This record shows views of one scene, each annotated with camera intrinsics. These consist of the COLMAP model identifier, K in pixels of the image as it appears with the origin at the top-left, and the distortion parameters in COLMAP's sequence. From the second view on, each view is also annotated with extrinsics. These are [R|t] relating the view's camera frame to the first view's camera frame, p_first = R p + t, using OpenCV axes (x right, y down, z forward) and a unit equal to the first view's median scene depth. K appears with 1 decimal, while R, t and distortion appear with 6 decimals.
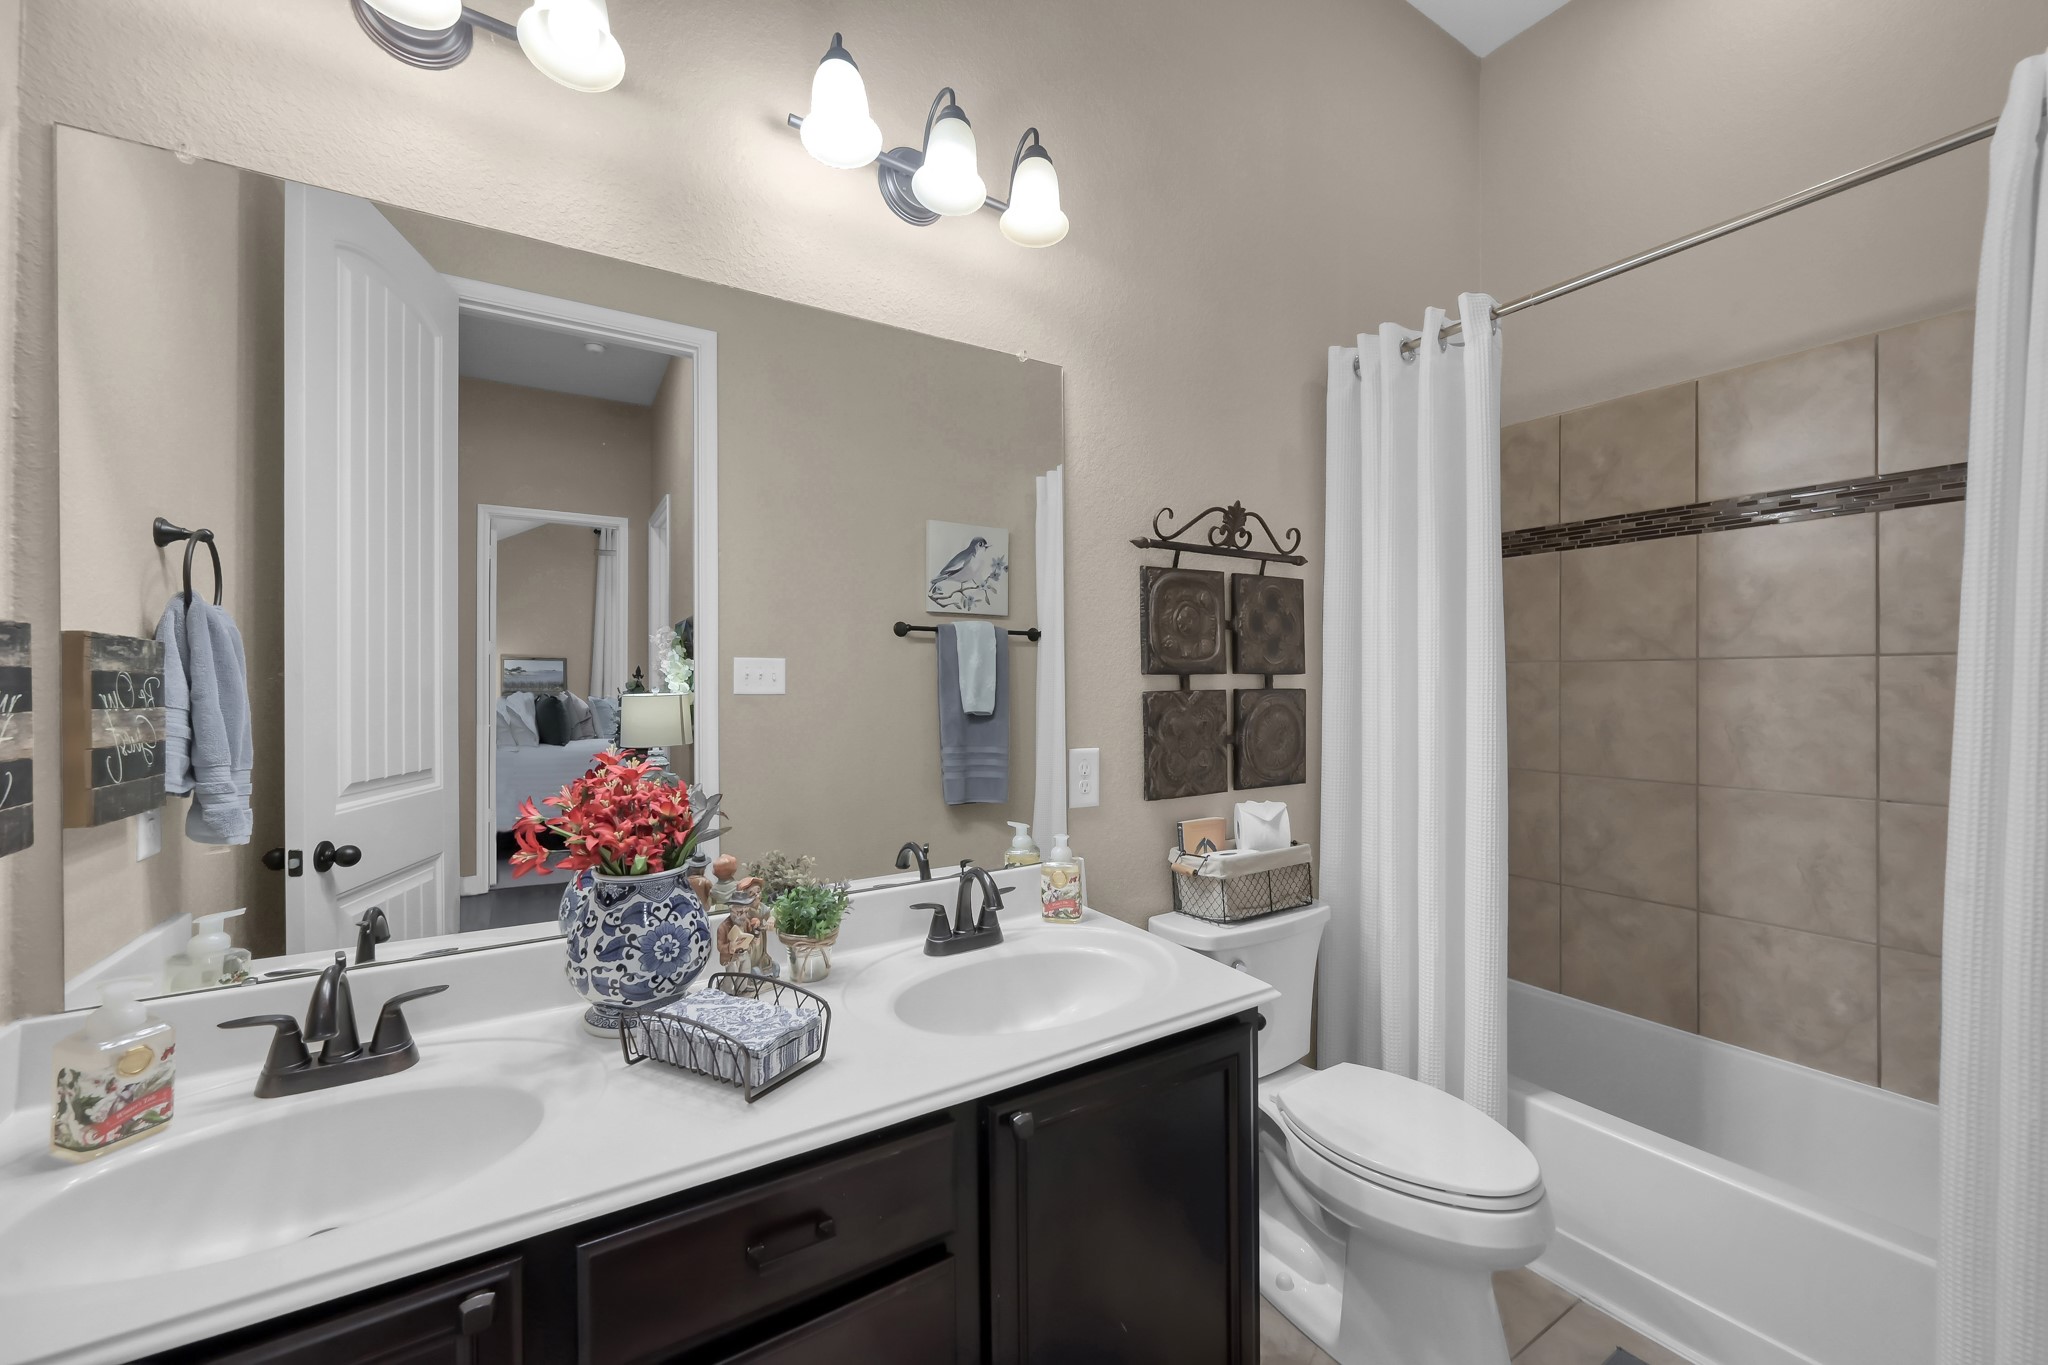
lens RADIAL K [[807.3, 0, 1031.9], [0, 807.3, 681.2], [0, 0, 1]] dist [-0.001777, 0.000078]
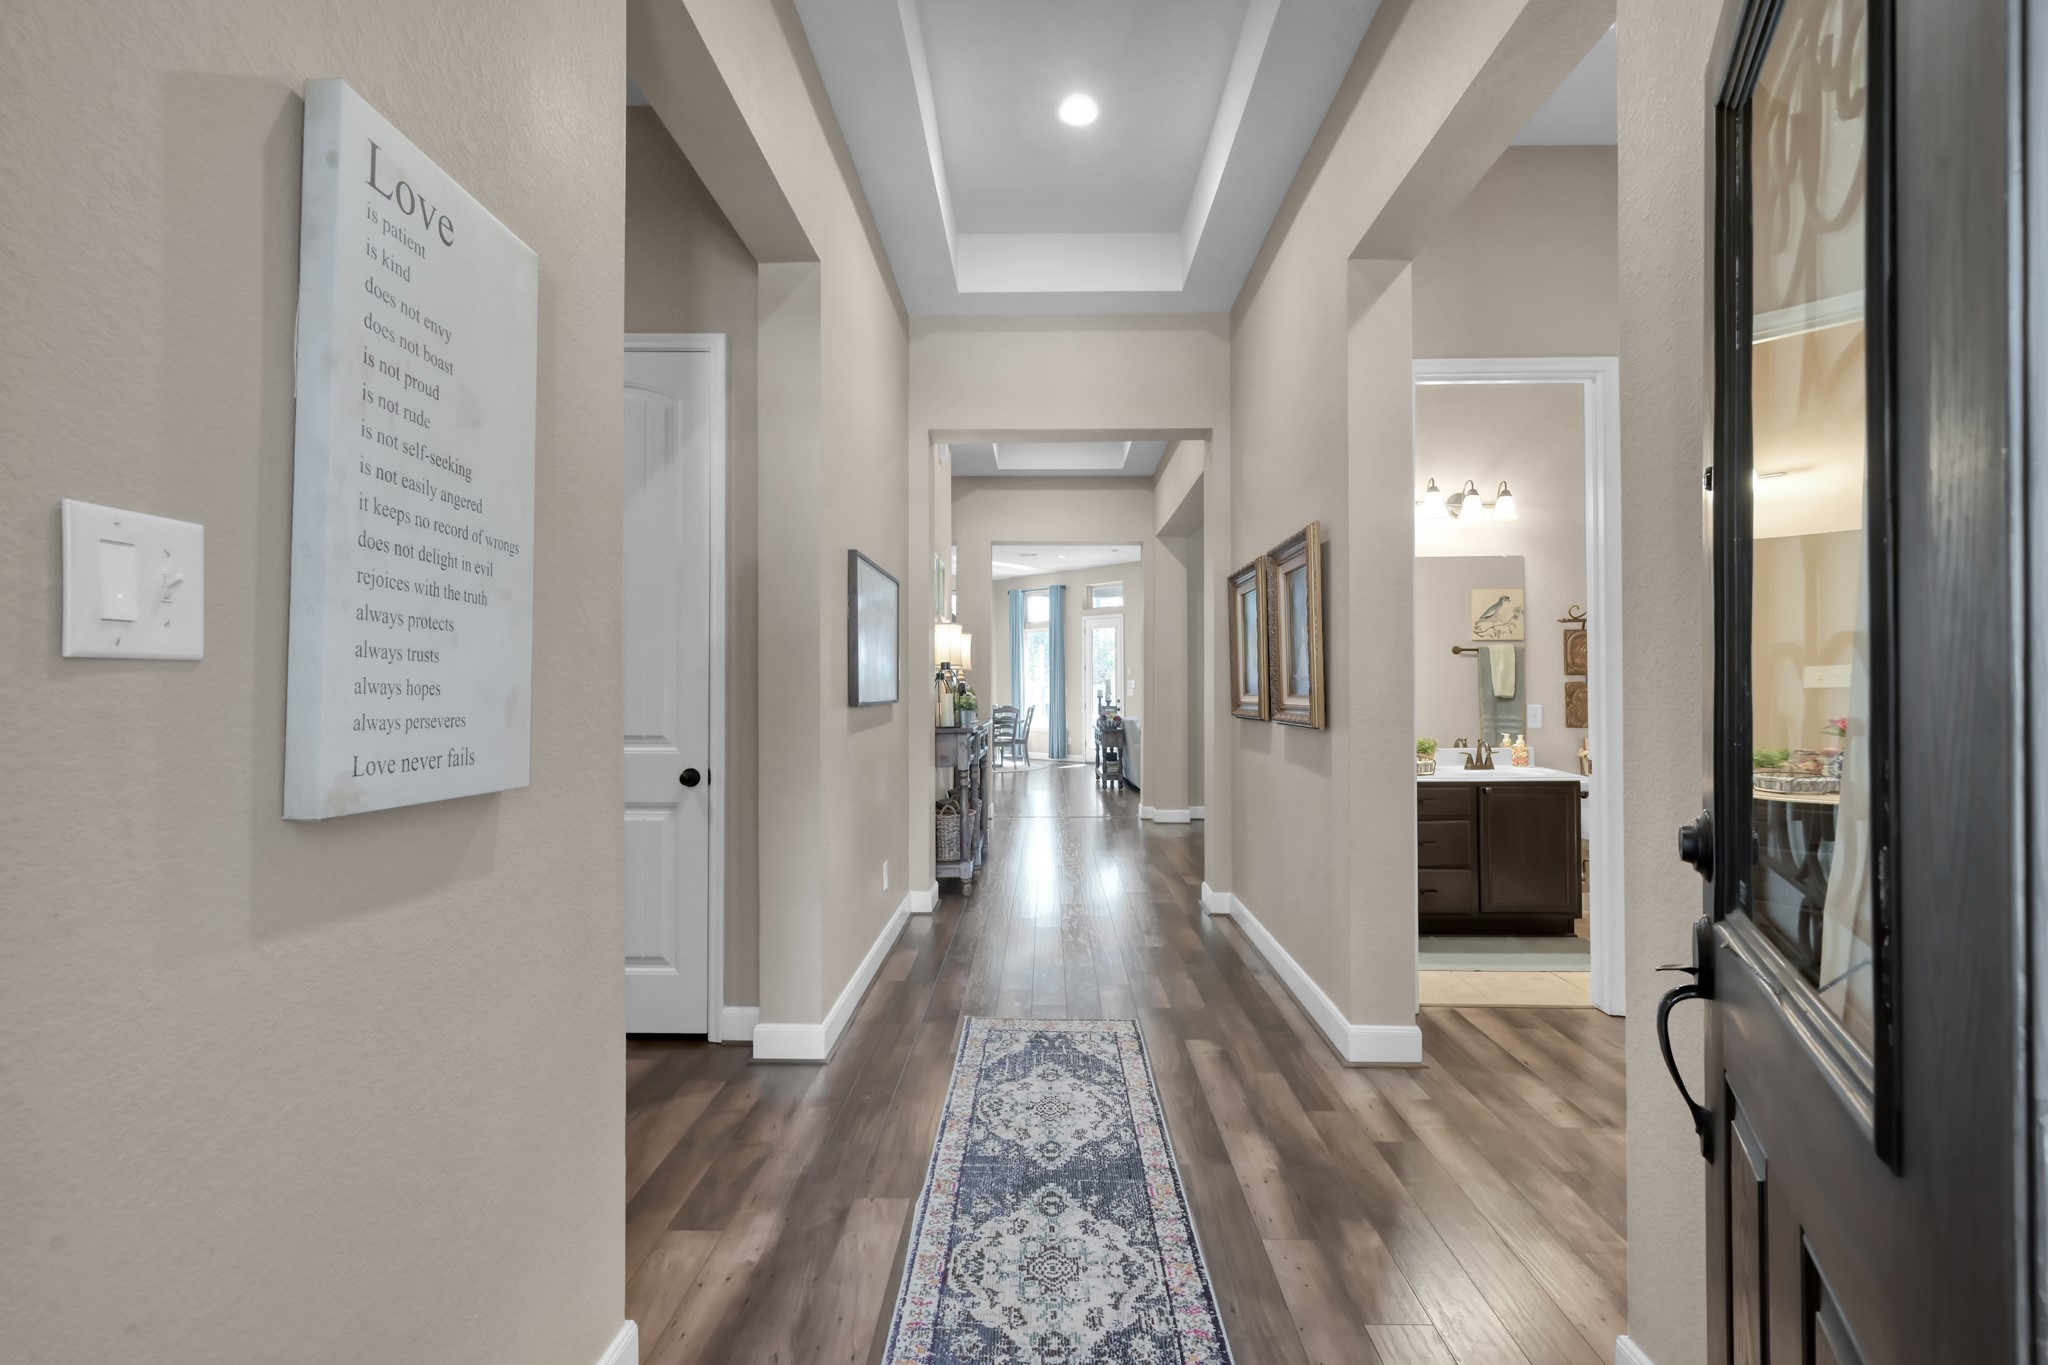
lens RADIAL K [[959.2, 0, 1024.0], [0, 959.2, 682.5], [0, 0, 1]] dist [-0.001069, -0.000068]
pose [[0.832515, -0.003005, -0.553994, 0.375046], [0.004284, 0.999990, 0.001015, 0.004066], [0.553986, -0.003218, 0.832520, -2.244107]]
